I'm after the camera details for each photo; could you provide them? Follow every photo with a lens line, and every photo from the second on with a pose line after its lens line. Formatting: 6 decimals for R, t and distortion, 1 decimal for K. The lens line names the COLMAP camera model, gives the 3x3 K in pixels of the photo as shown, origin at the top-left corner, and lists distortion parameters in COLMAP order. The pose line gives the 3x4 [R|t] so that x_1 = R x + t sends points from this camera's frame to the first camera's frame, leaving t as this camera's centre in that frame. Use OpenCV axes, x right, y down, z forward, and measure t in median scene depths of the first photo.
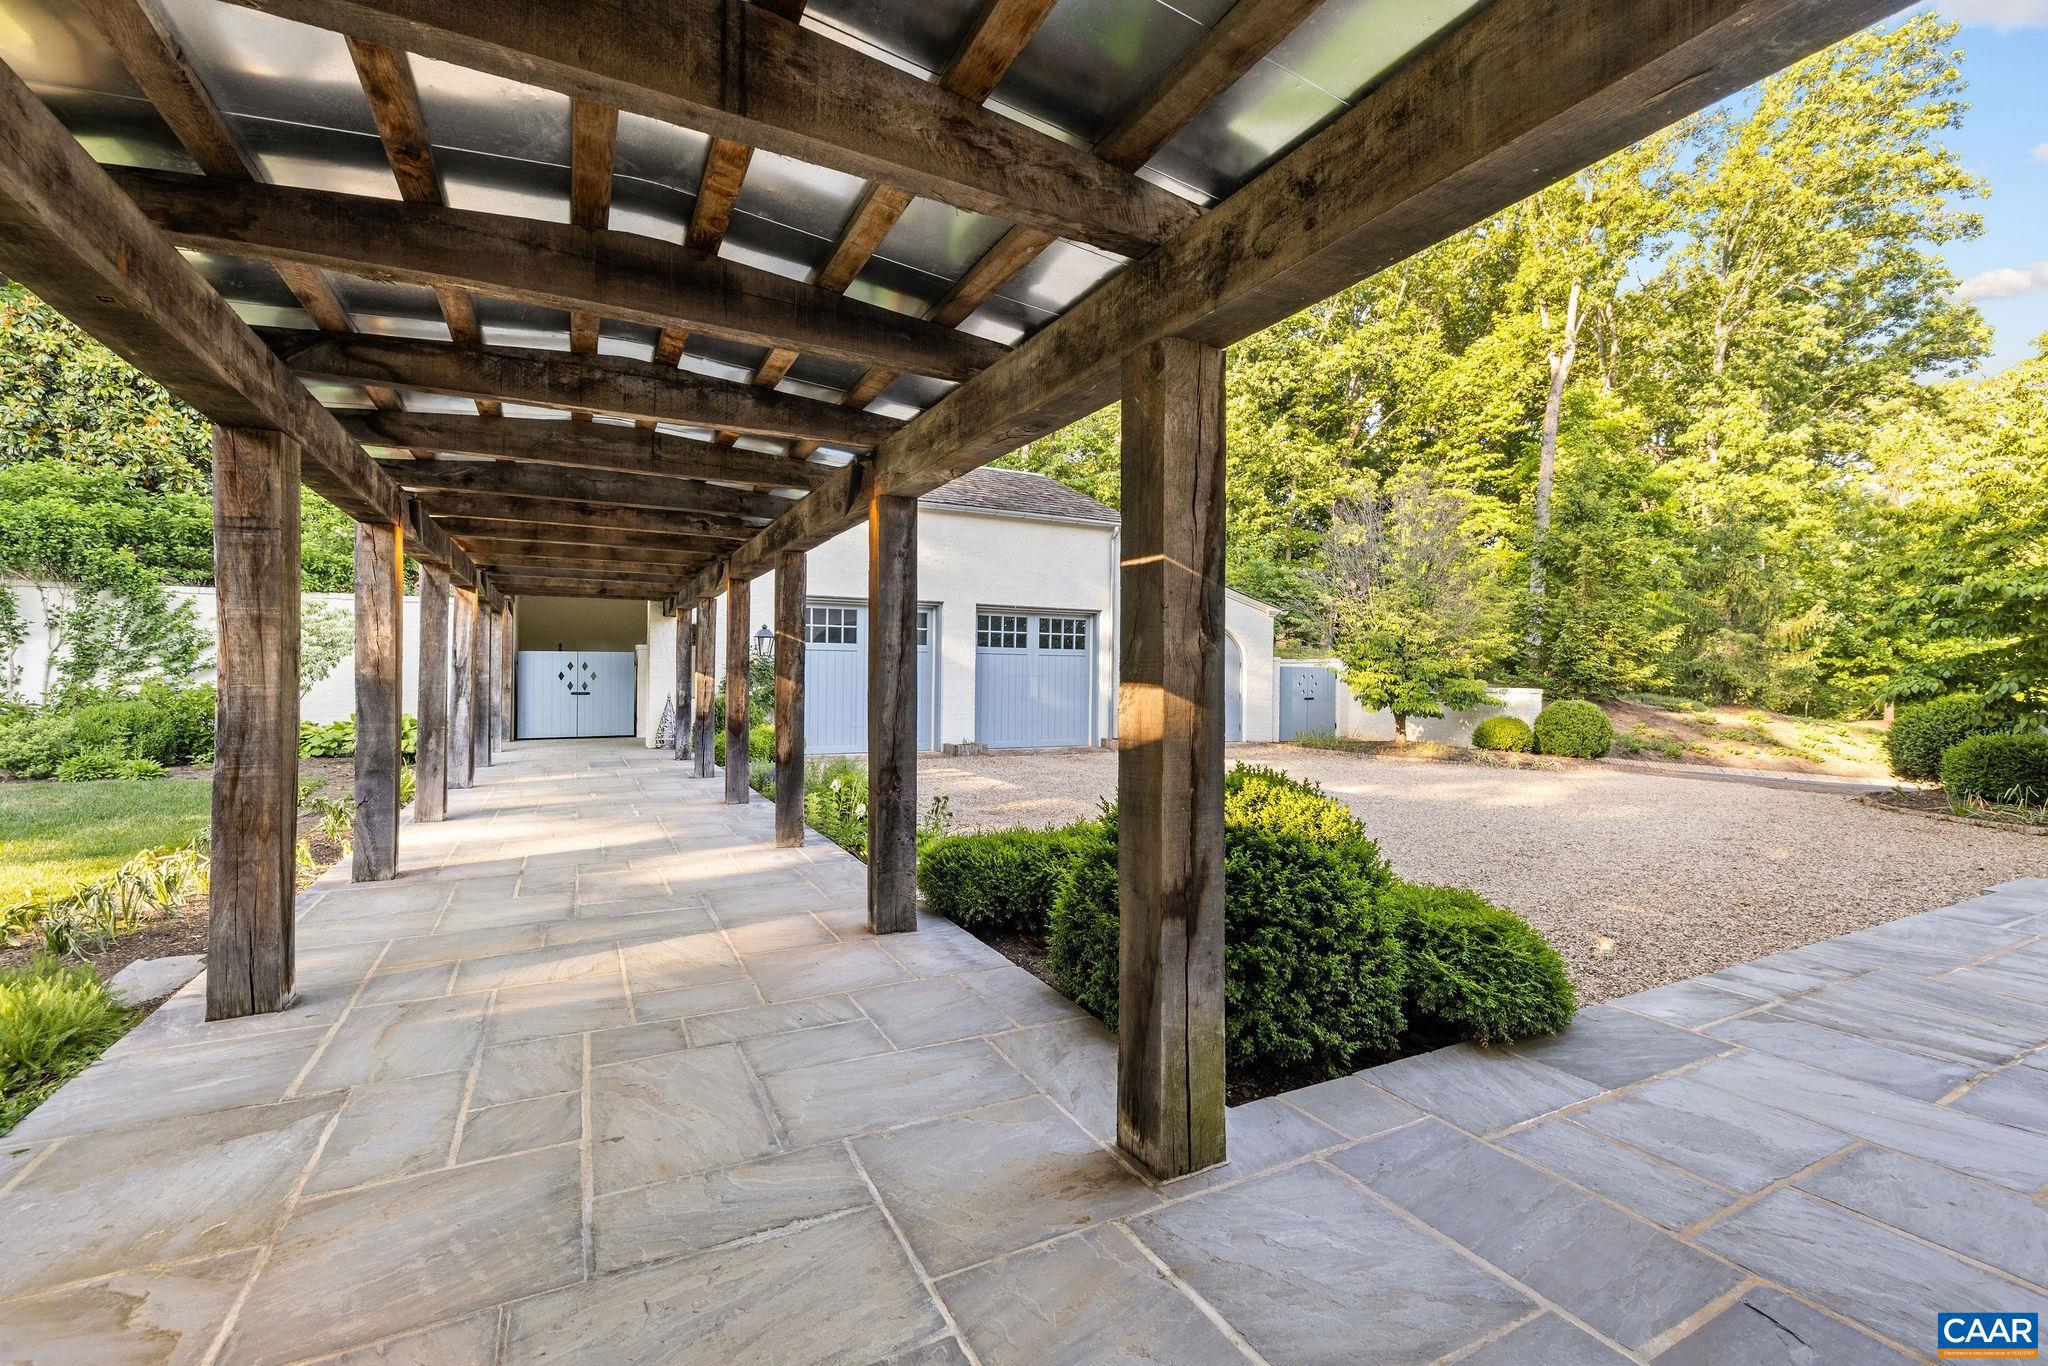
lens RADIAL K [[865.2, 0, 1022.4], [0, 865.2, 679.5], [0, 0, 1]] dist [0.000076, 0.000000]
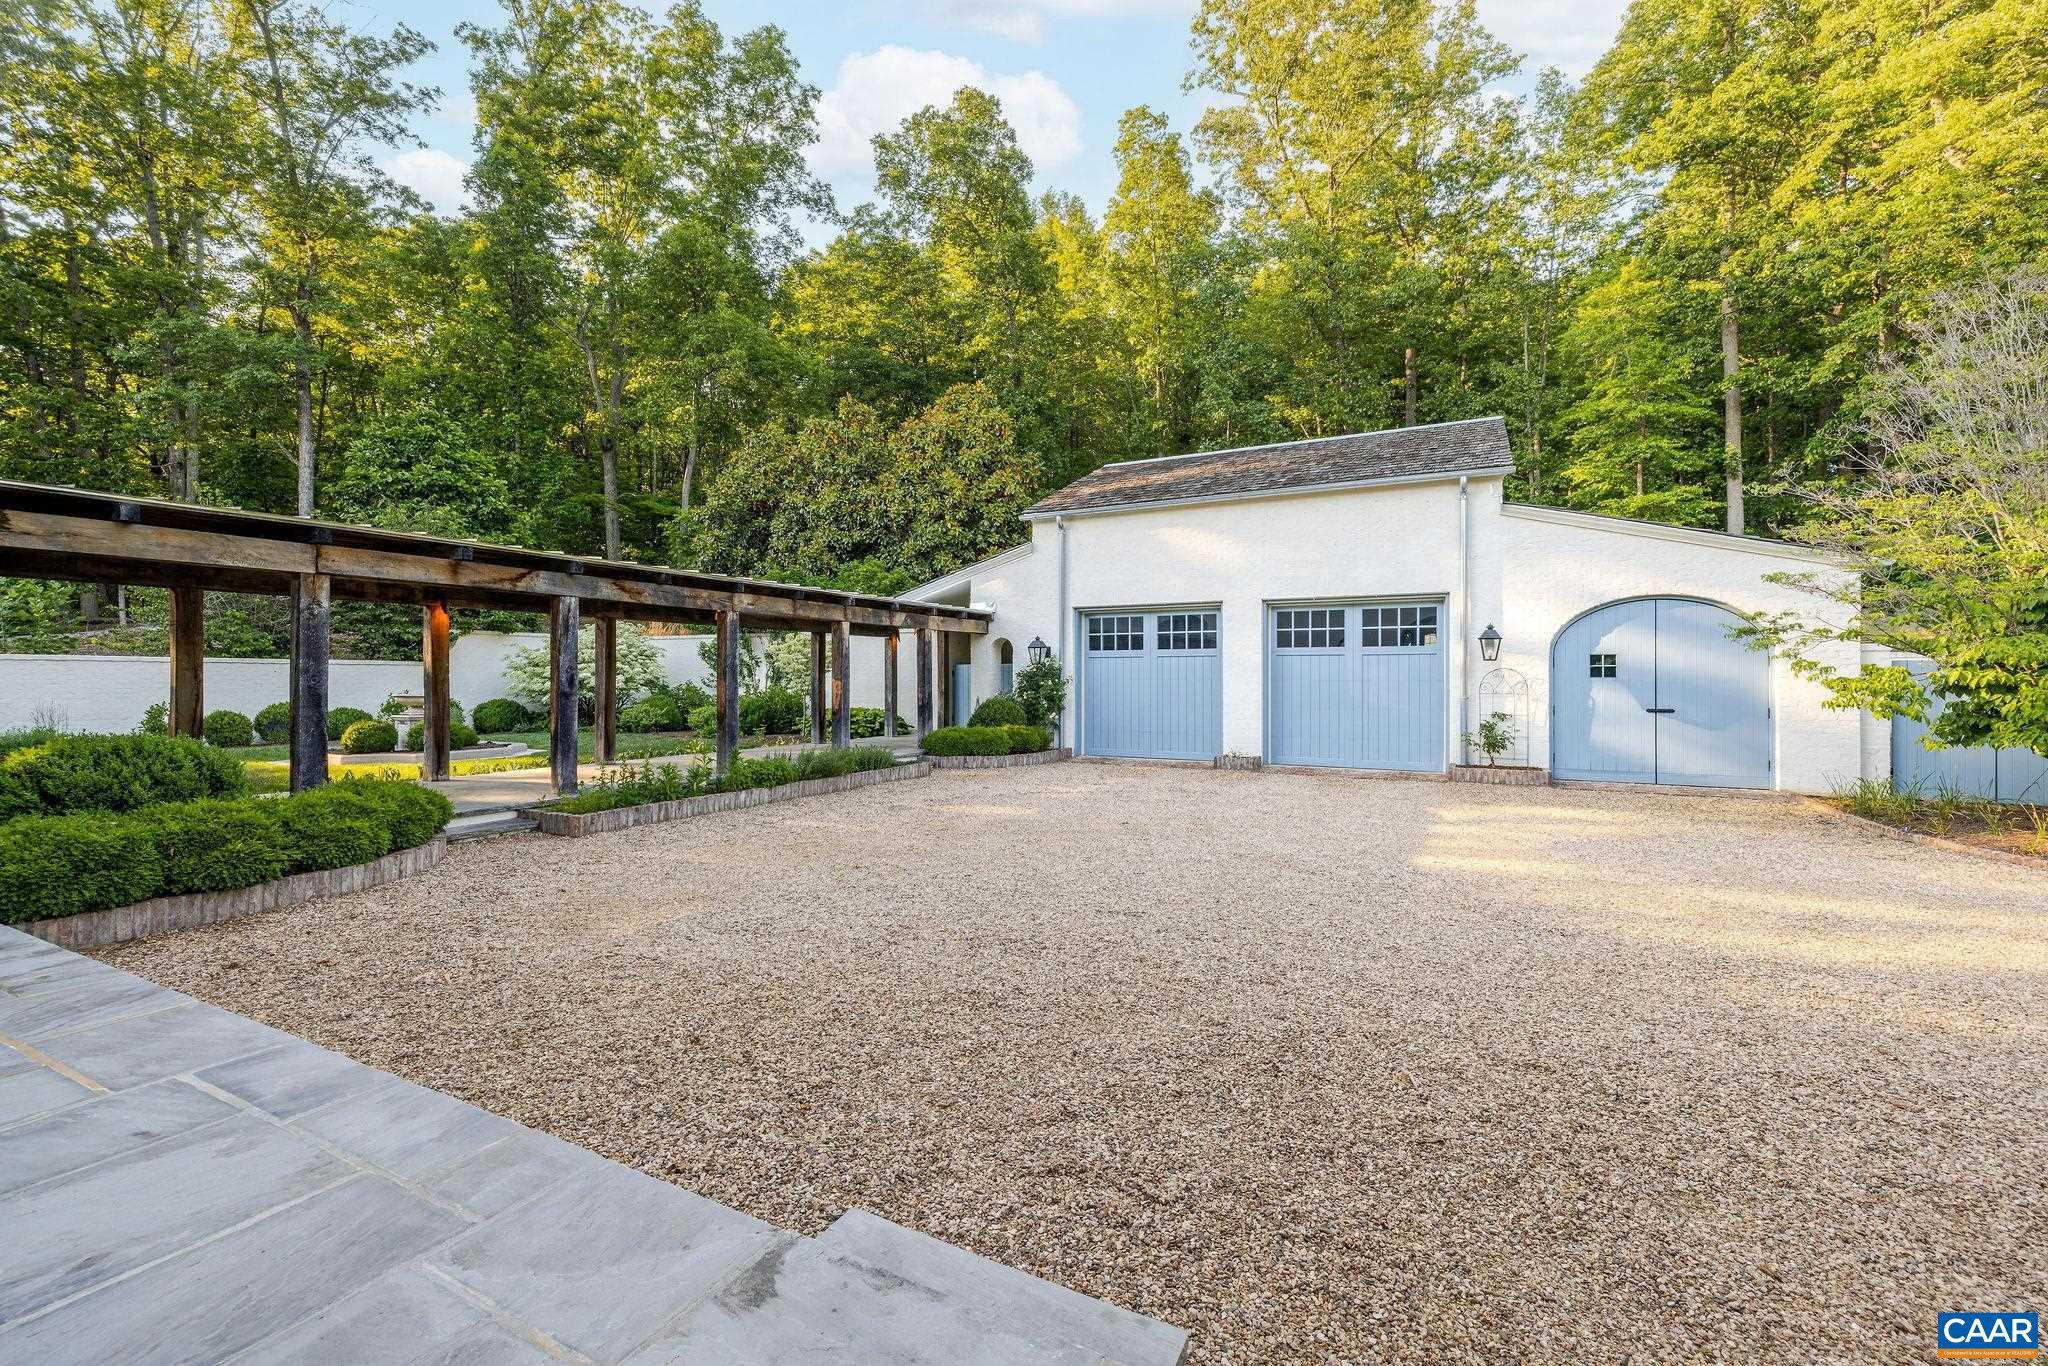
lens RADIAL K [[865.2, 0, 1021.5], [0, 865.2, 685.9], [0, 0, 1]] dist [0.000076, 0.000000]
pose [[0.577441, -0.004516, -0.816420, 0.537647], [0.001479, 0.999989, -0.004485, 0.004536], [0.816431, 0.001382, 0.577441, 0.292266]]
